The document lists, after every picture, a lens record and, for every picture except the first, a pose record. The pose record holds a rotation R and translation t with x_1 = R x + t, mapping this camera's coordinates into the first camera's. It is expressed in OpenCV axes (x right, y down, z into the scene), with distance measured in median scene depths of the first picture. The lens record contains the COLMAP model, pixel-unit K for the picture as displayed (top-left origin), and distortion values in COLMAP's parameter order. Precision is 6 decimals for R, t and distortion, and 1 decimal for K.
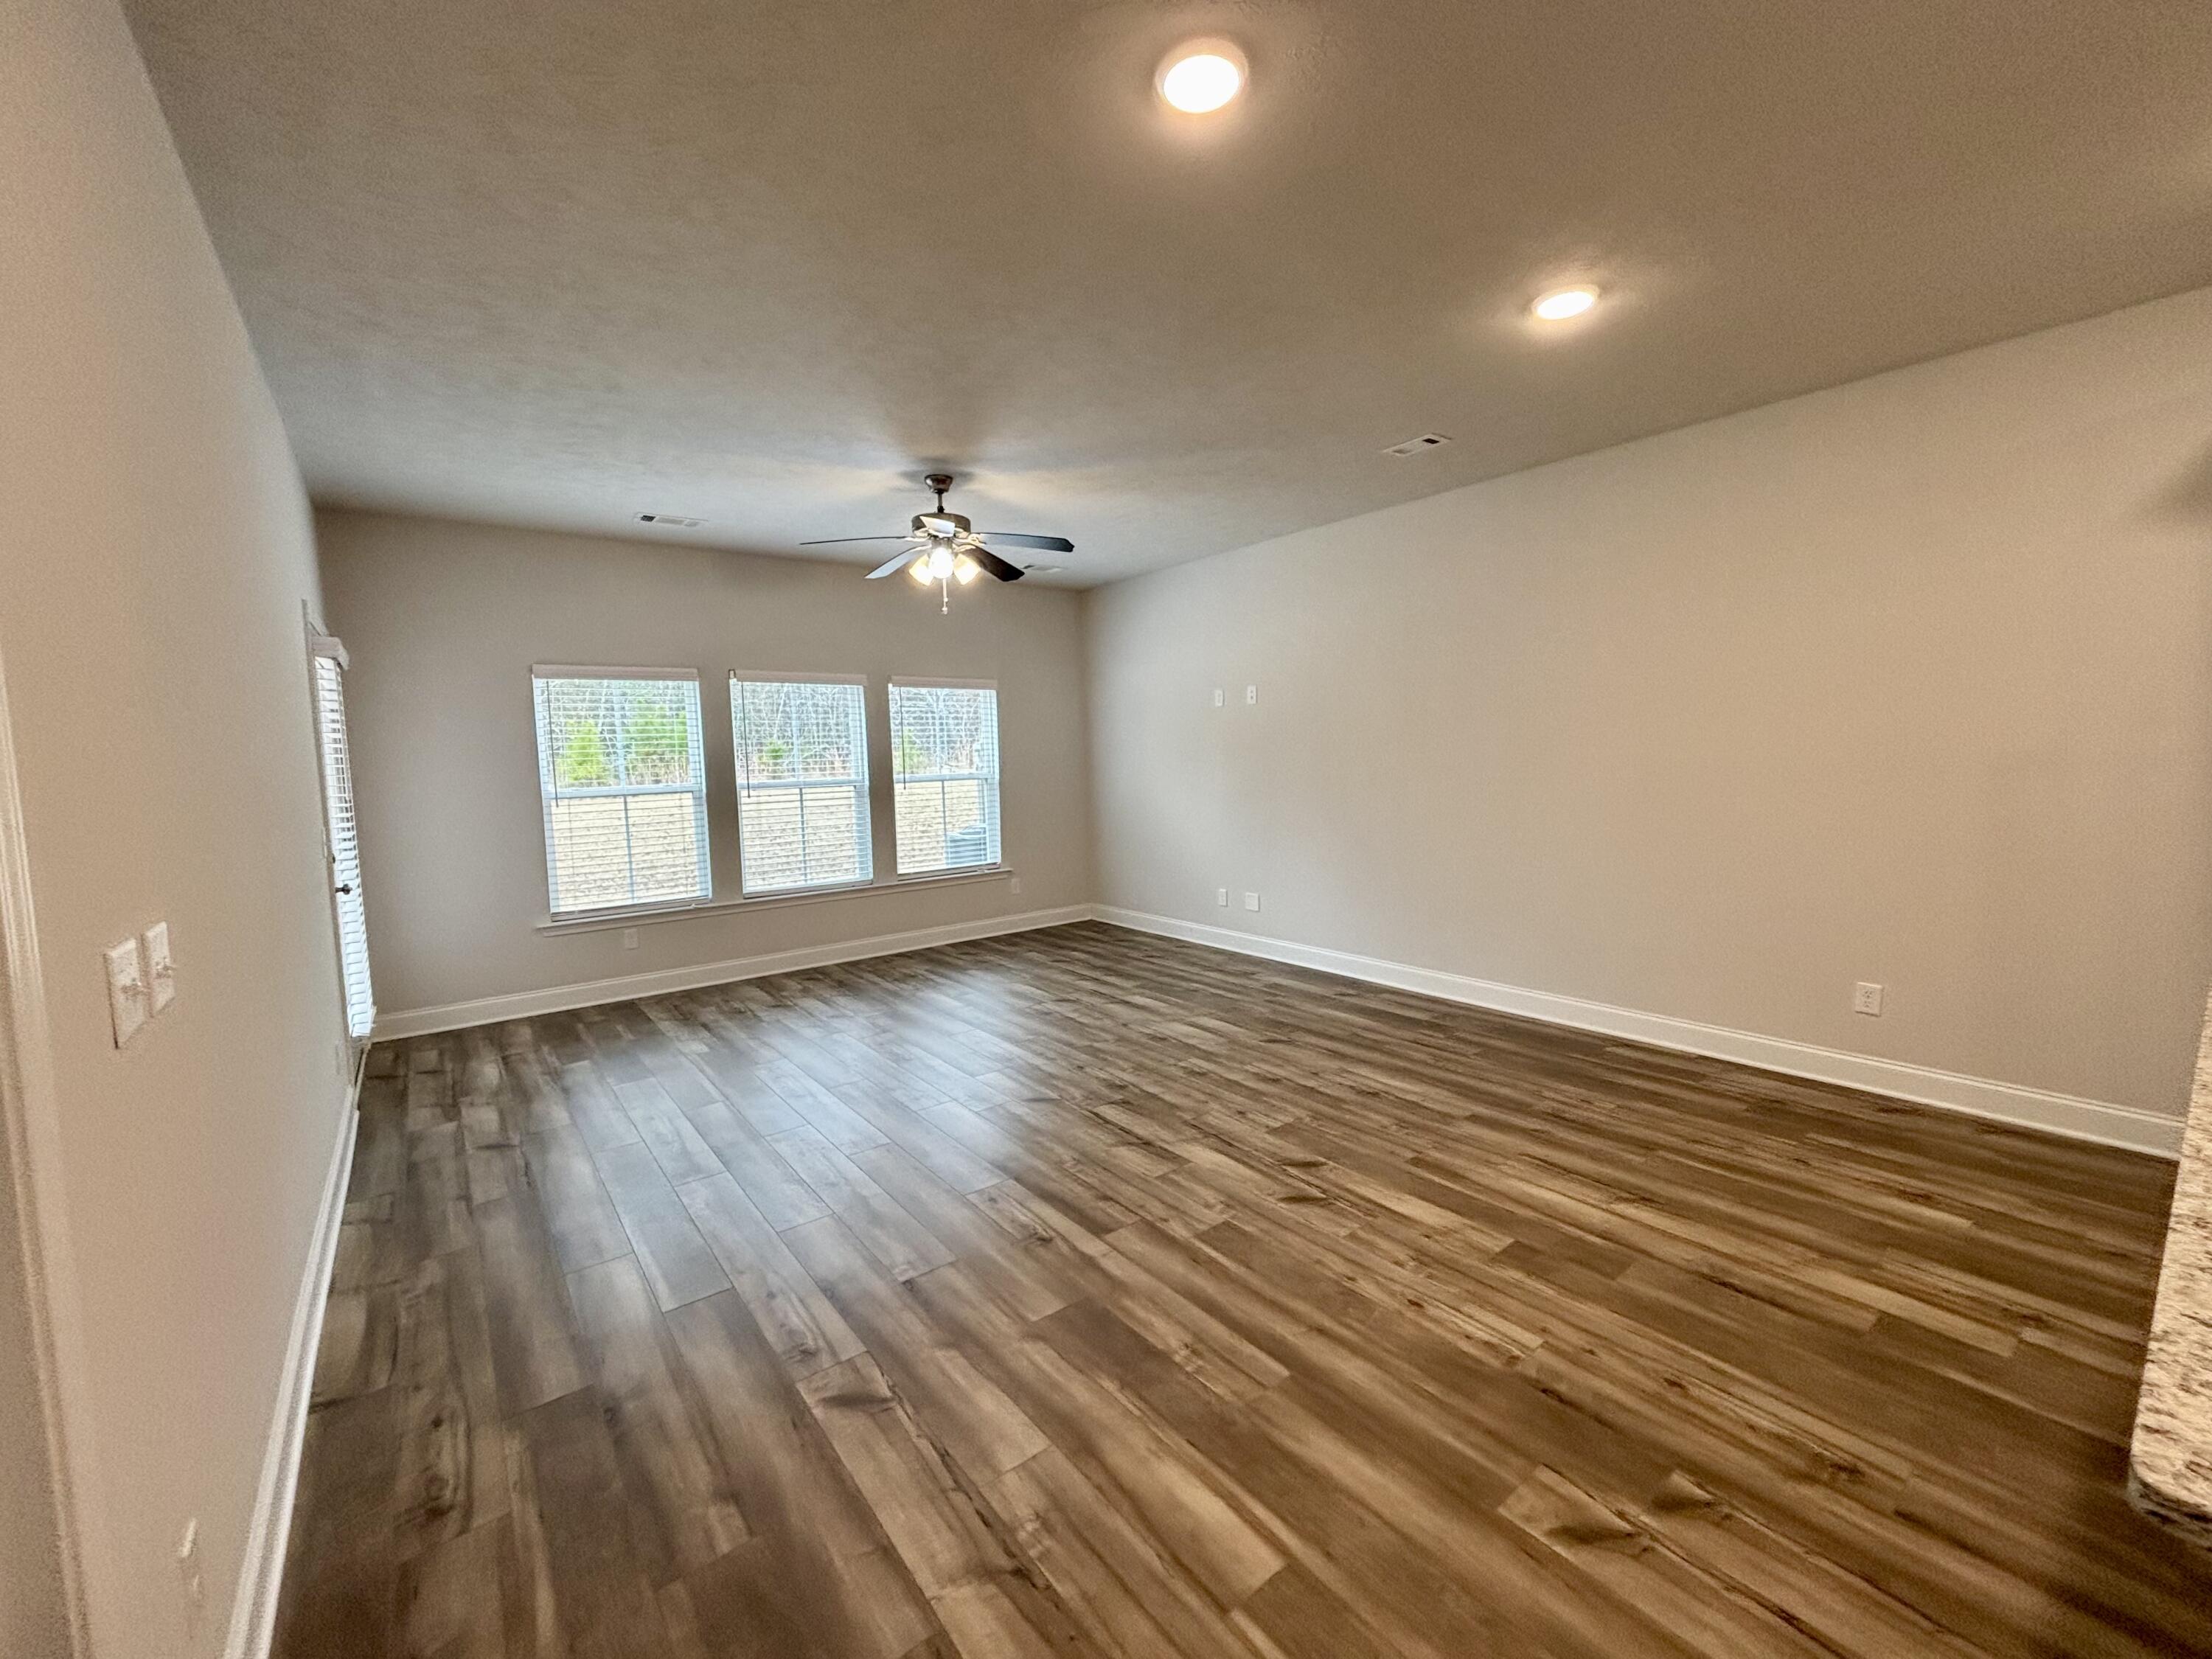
lens RADIAL K [[902.8, 0, 1094.7], [0, 902.8, 823.6], [0, 0, 1]] dist [-0.003216, -0.000070]
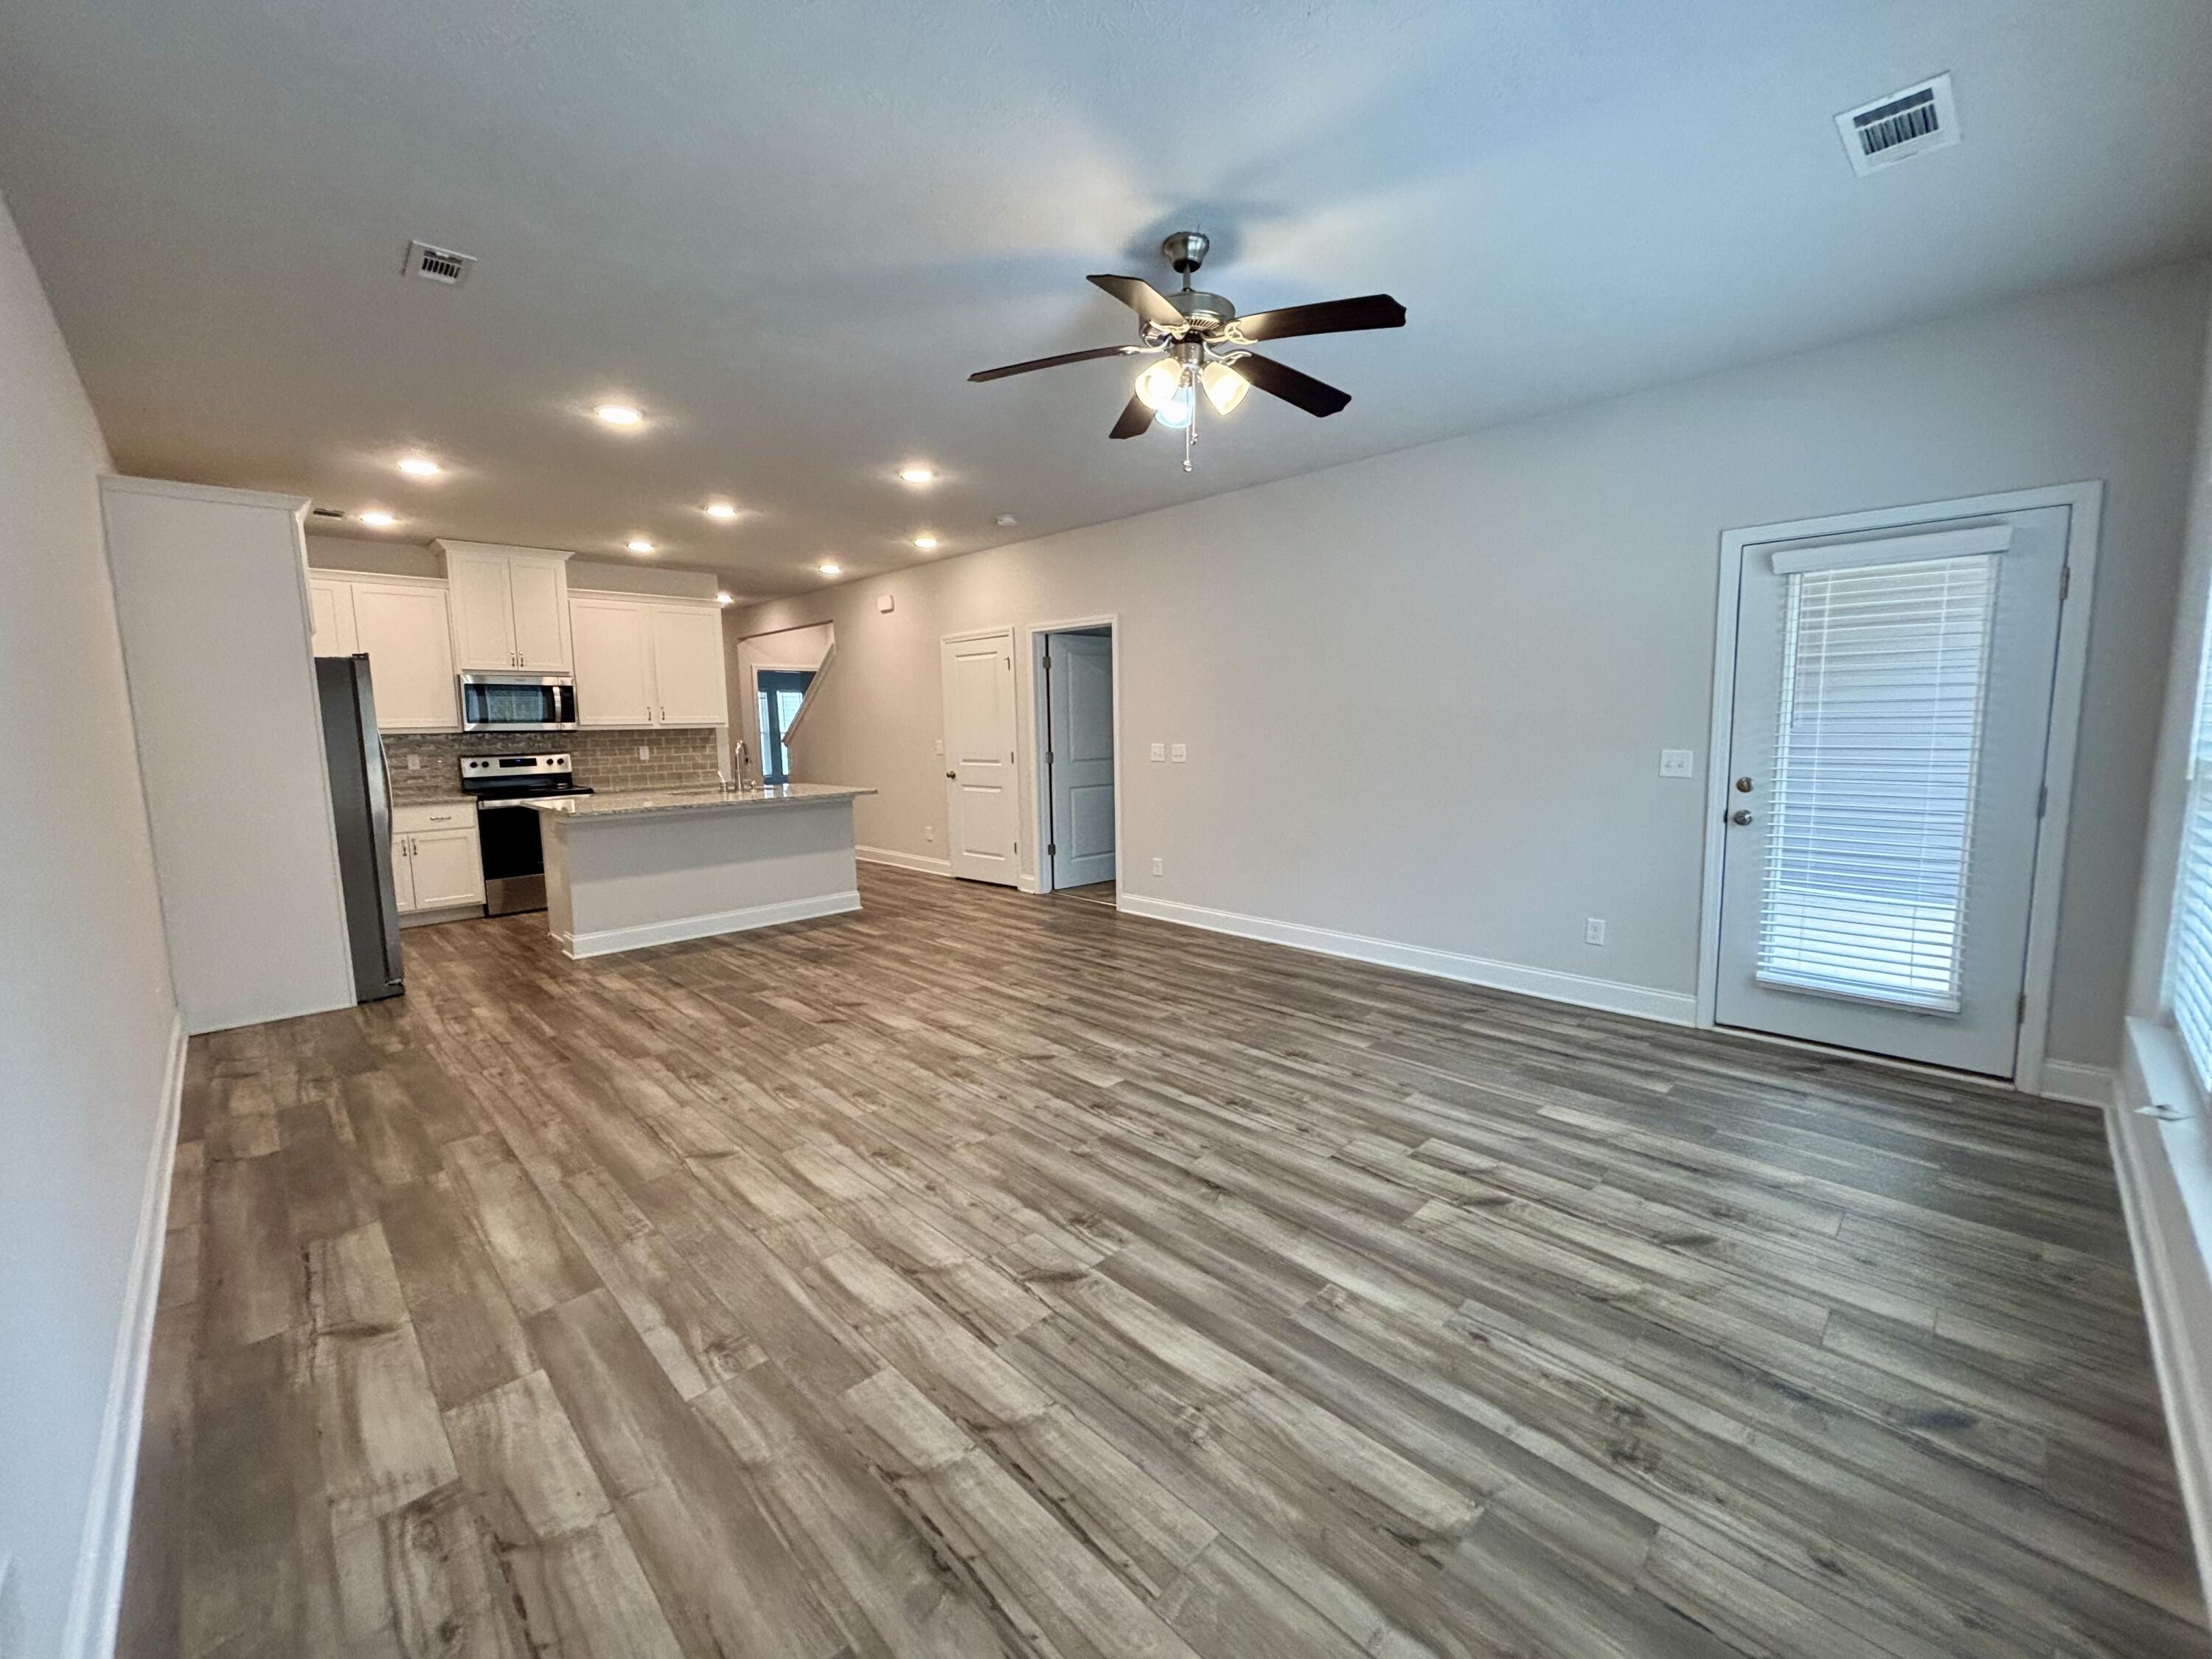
lens RADIAL K [[893.3, 0, 1104.4], [0, 893.3, 822.2], [0, 0, 1]] dist [0.001607, 0.000077]
pose [[-0.990881, 0.057946, -0.121639, -0.025416], [0.032893, 0.979515, 0.198665, -0.143554], [0.130659, 0.192853, -0.972490, 1.920520]]
